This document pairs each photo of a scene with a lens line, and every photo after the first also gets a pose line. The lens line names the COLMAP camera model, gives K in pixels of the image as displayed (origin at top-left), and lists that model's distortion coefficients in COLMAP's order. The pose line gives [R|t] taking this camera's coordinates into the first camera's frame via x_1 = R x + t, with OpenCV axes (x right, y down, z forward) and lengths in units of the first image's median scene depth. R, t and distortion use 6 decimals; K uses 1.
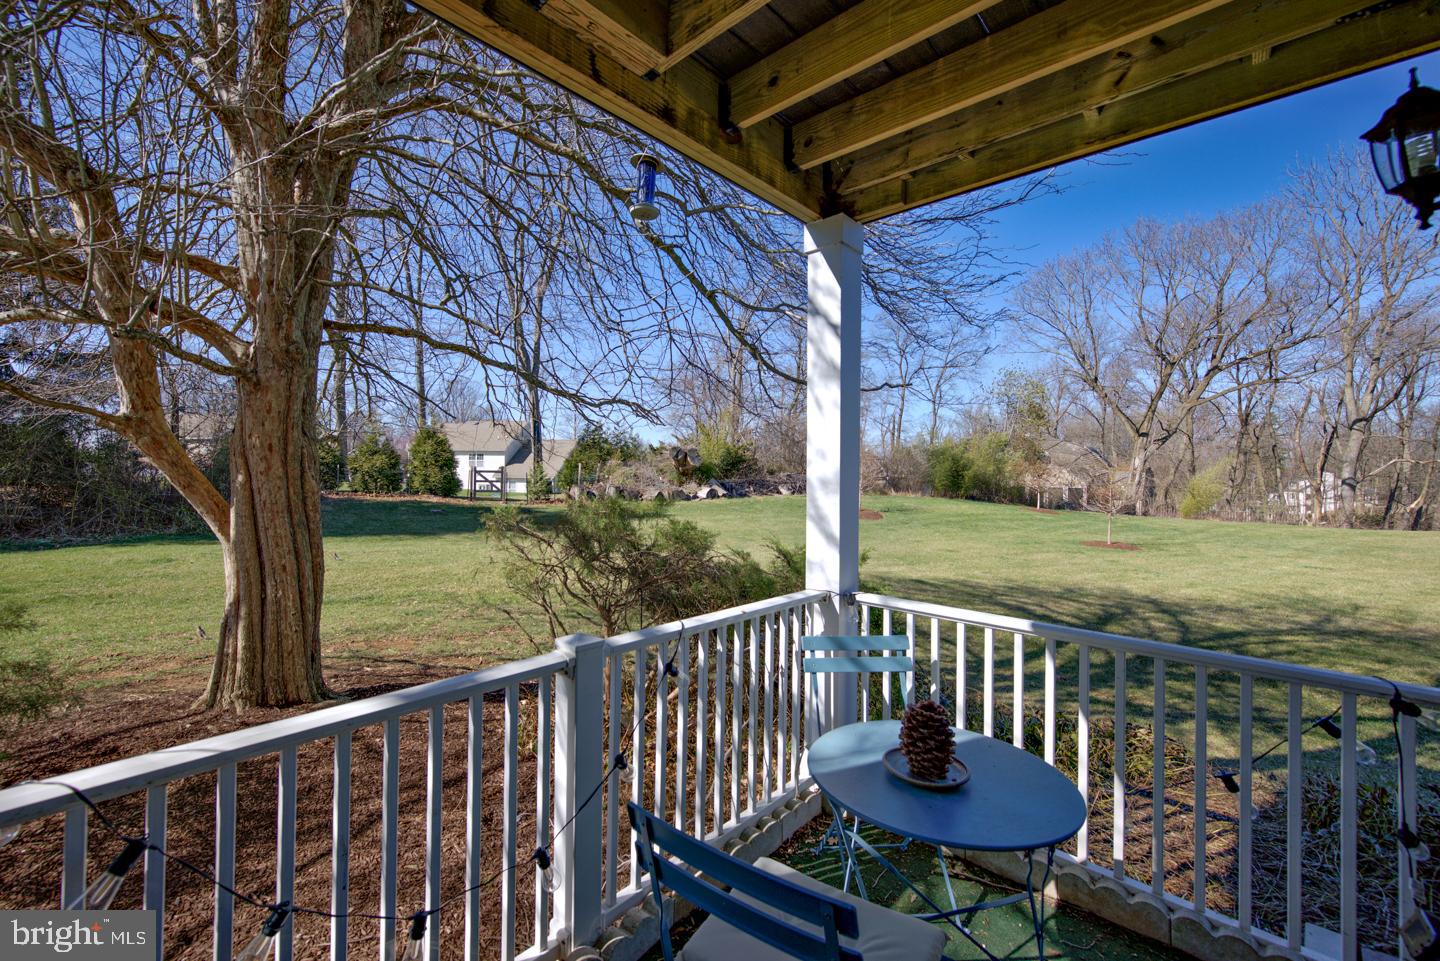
lens RADIAL K [[598.8, 0, 723.3], [0, 598.8, 470.1], [0, 0, 1]] dist [-0.001959, -0.000317]
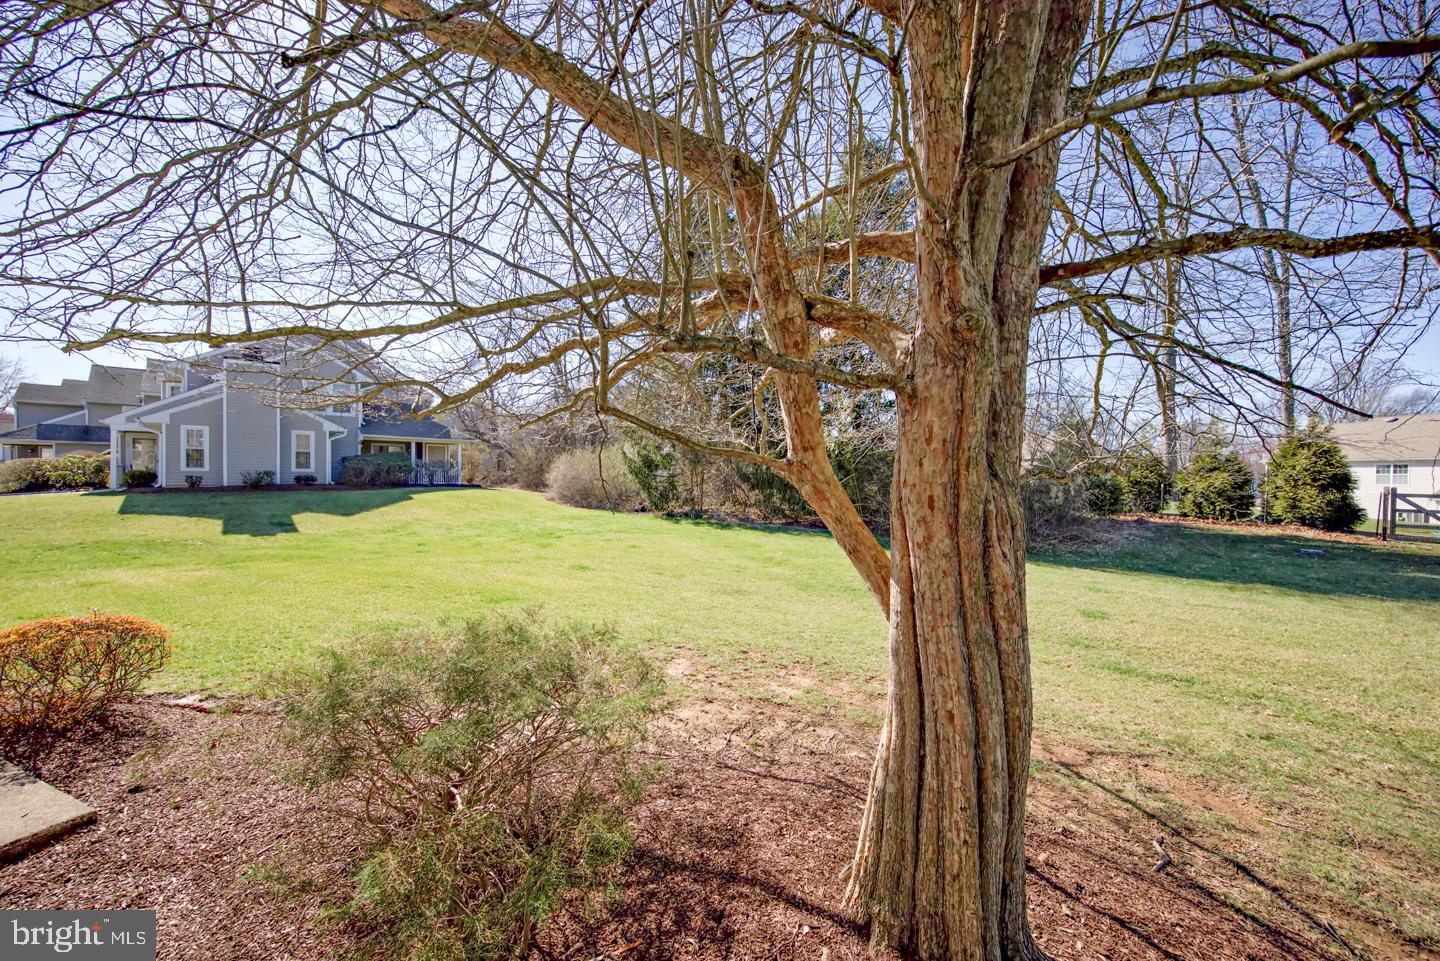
lens RADIAL K [[568.4, 0, 684.5], [0, 568.4, 478.3], [0, 0, 1]] dist [-0.000037, -0.000301]
pose [[0.283272, 0.000634, -0.959039, -0.045835], [-0.009256, 0.999955, -0.002073, -0.008942], [0.958995, 0.009464, 0.283265, 0.094934]]
